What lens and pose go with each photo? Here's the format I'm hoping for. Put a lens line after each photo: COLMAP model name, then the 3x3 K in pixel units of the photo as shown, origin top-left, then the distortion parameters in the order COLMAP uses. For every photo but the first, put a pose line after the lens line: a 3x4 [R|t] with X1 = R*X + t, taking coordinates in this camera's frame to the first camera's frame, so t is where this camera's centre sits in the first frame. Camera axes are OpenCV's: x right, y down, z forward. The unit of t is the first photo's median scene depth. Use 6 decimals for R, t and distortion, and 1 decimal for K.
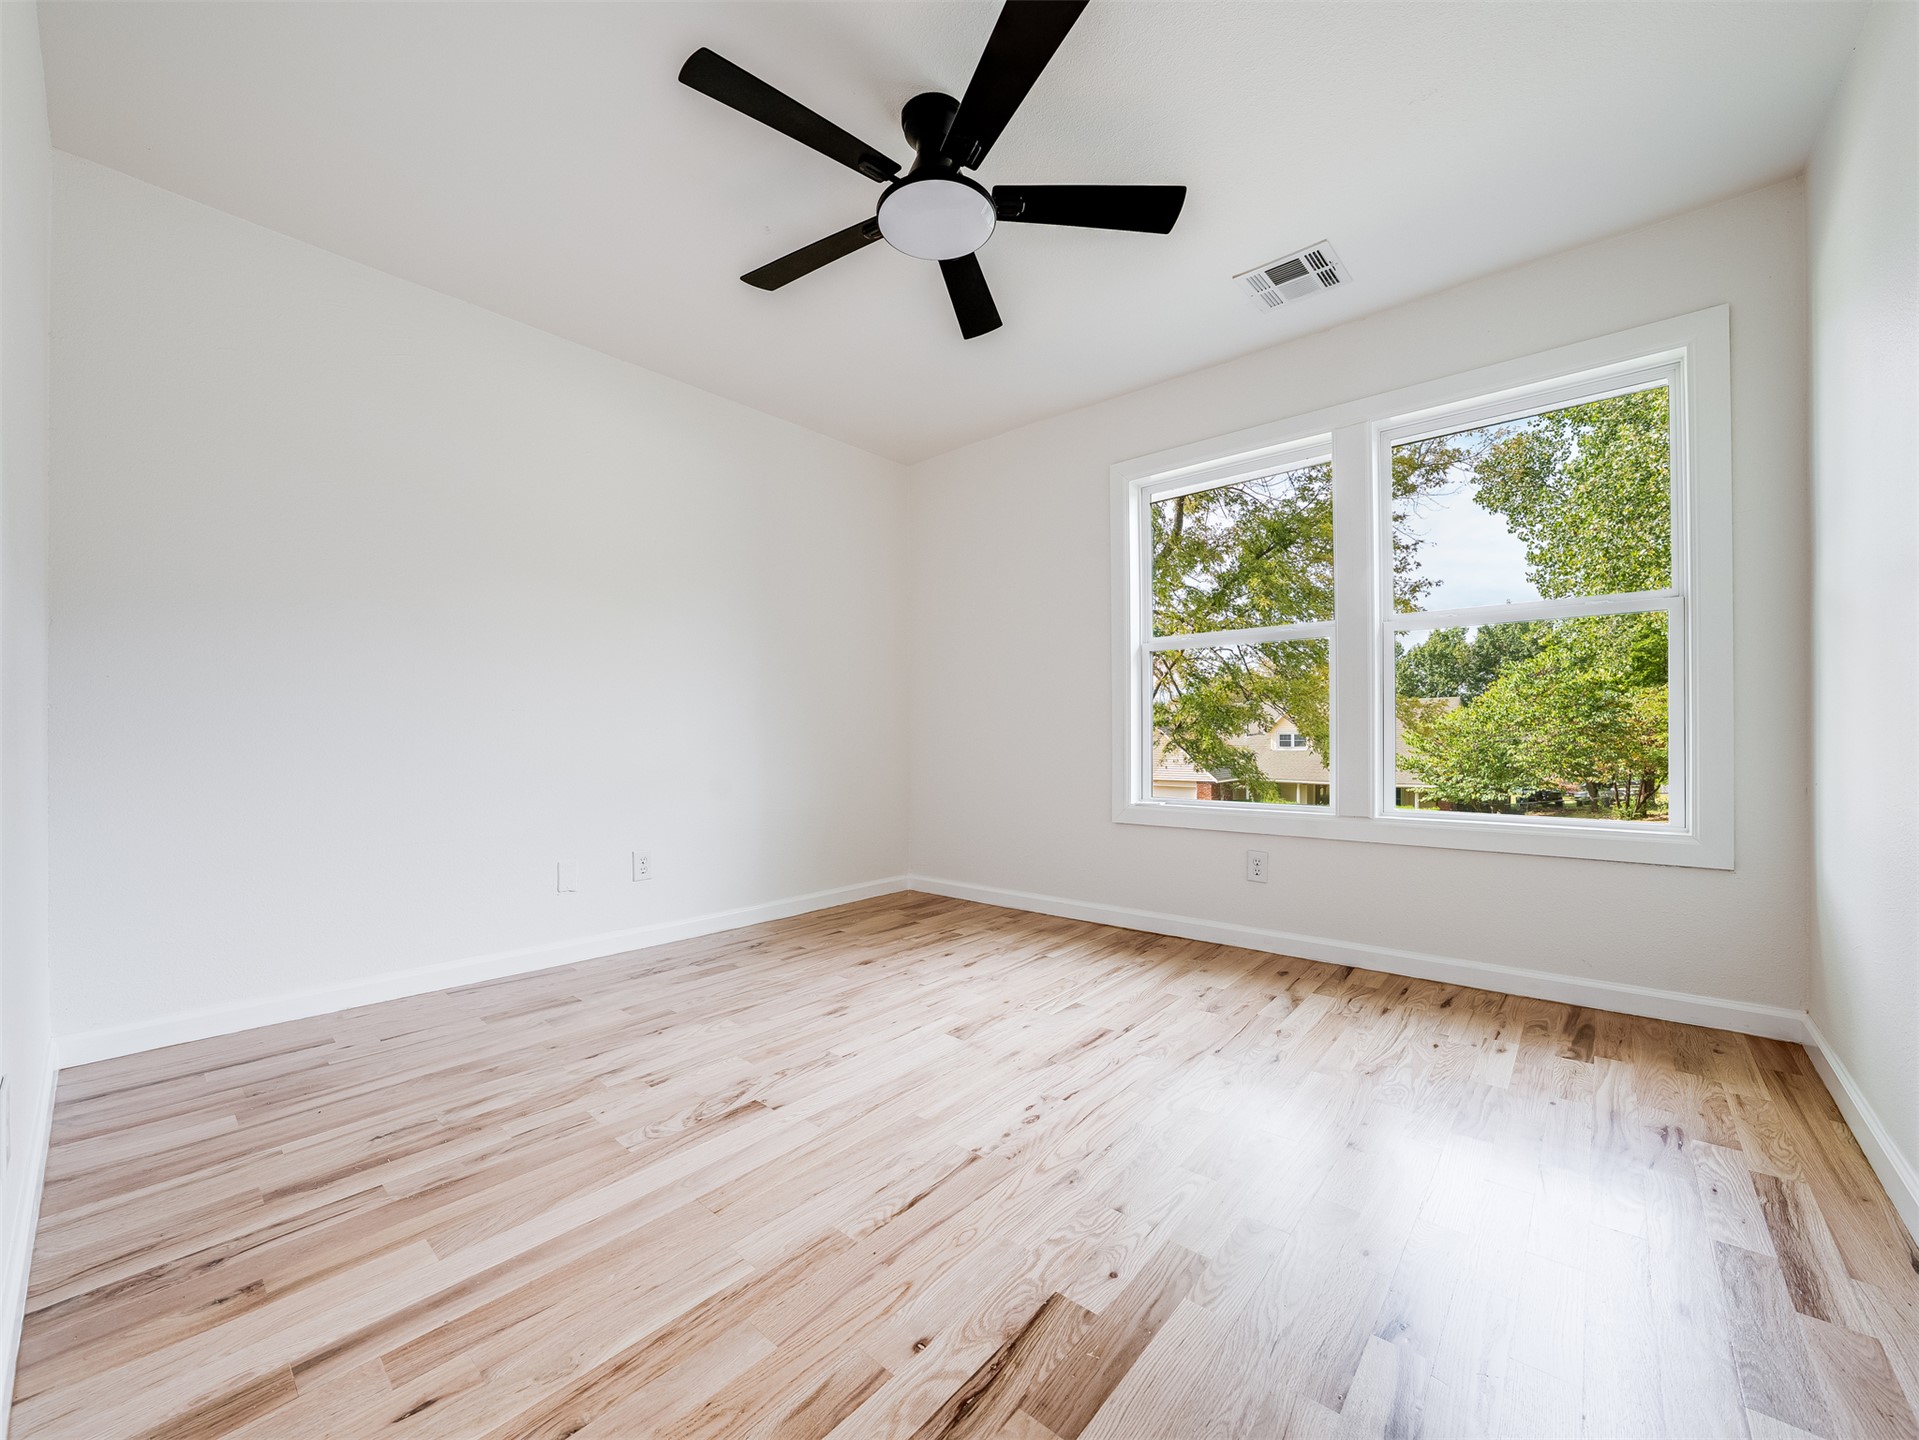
lens RADIAL K [[736.5, 0, 953.6], [0, 736.5, 723.4], [0, 0, 1]] dist [-0.003251, -0.000249]
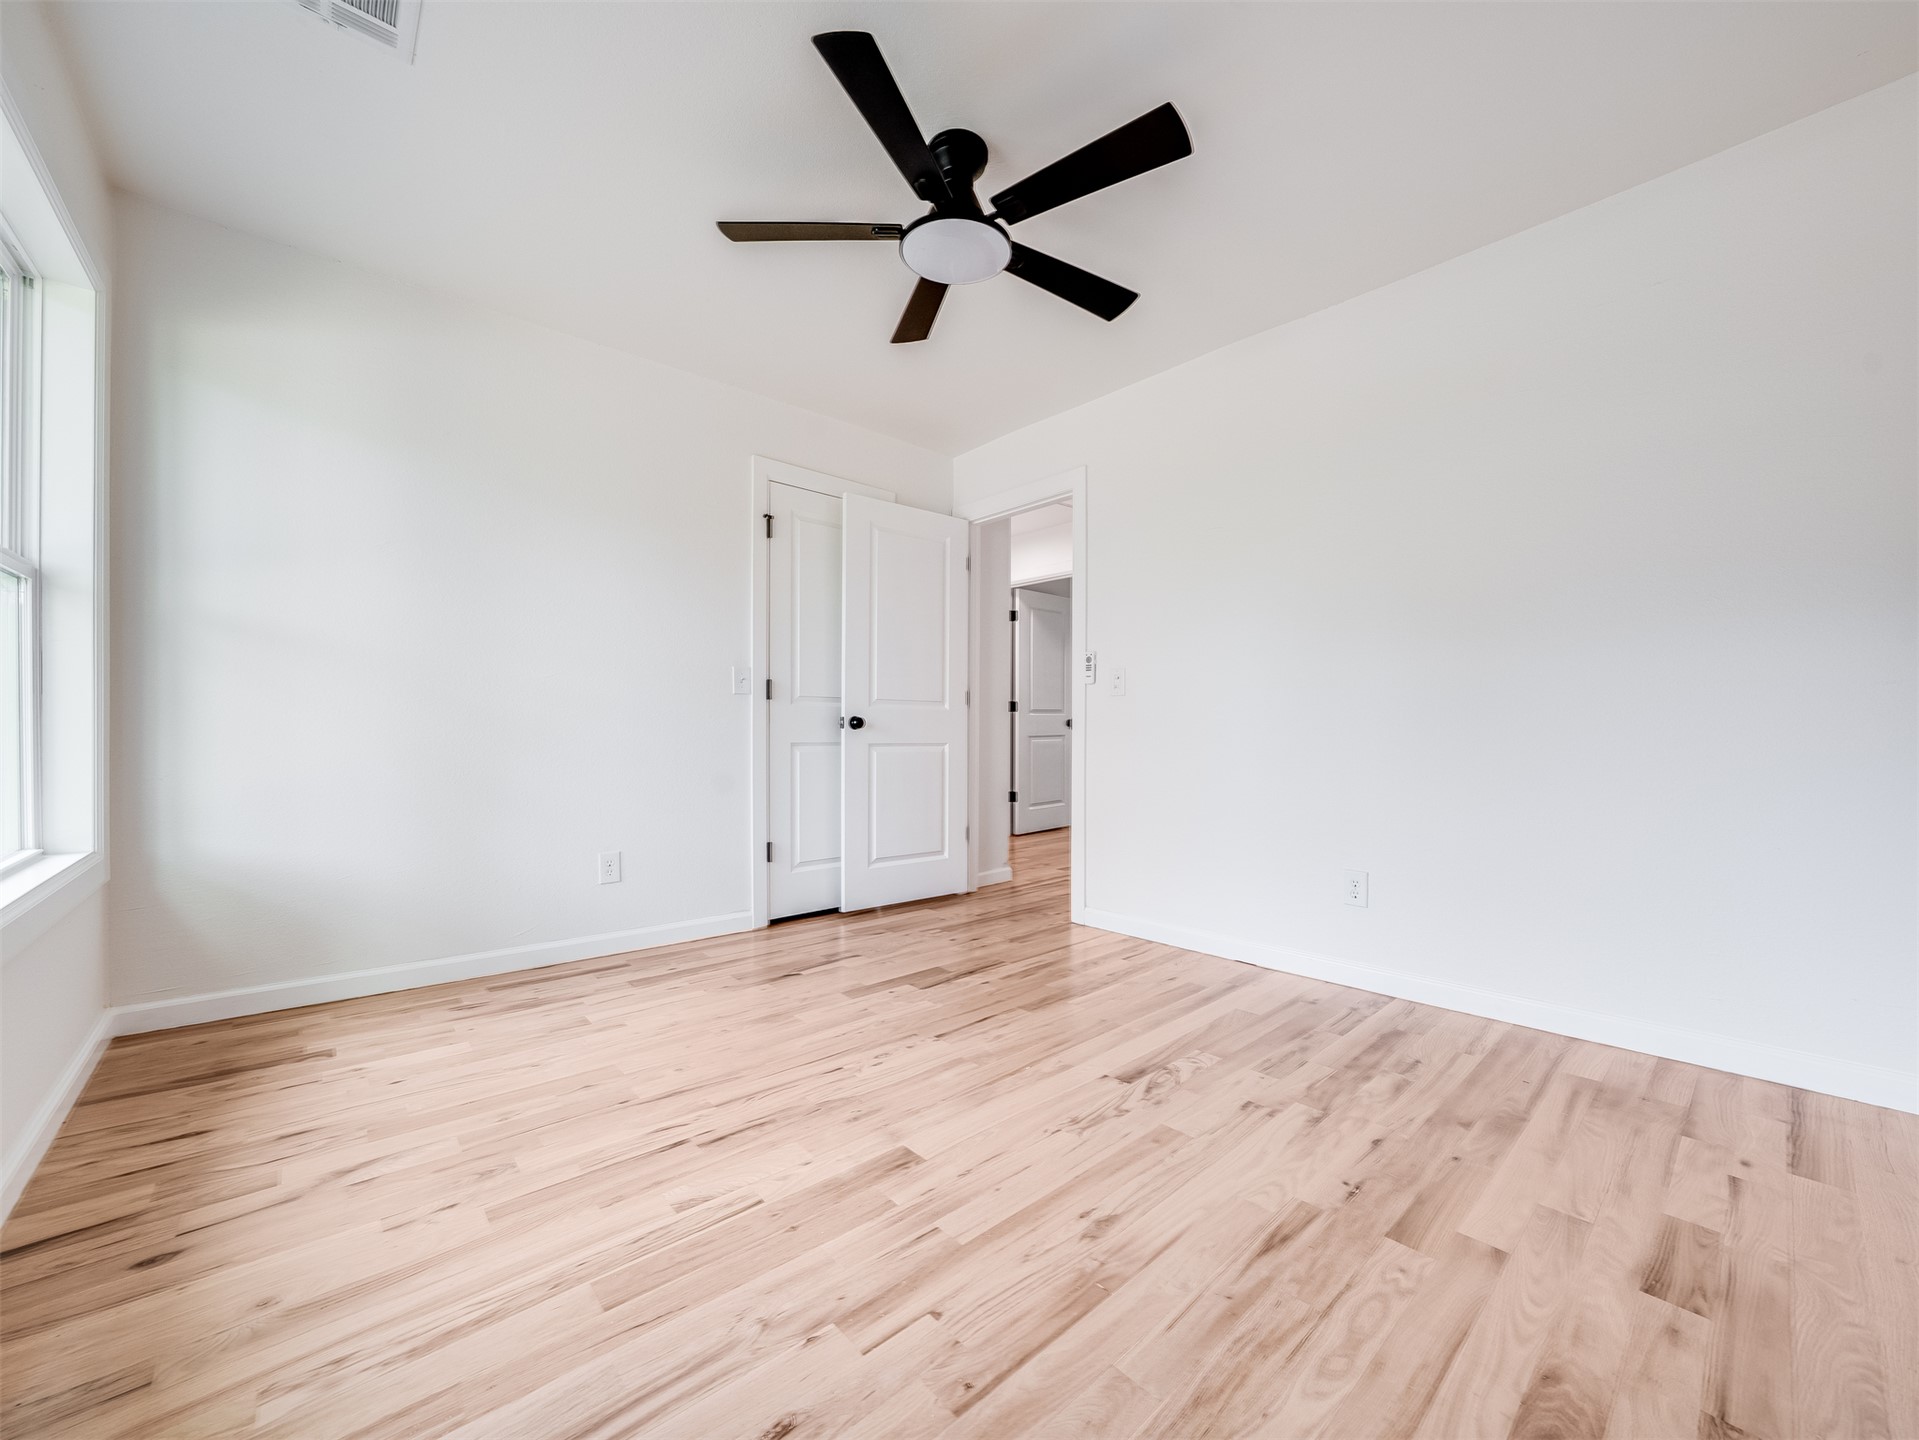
lens RADIAL K [[743.6, 0, 960.3], [0, 743.6, 719.9], [0, 0, 1]] dist [-0.012117, 0.001000]
pose [[-0.992086, 0.002194, 0.125537, -0.166098], [0.000132, 0.999865, -0.016426, 0.012294], [-0.125556, -0.016279, -0.991953, 2.109813]]
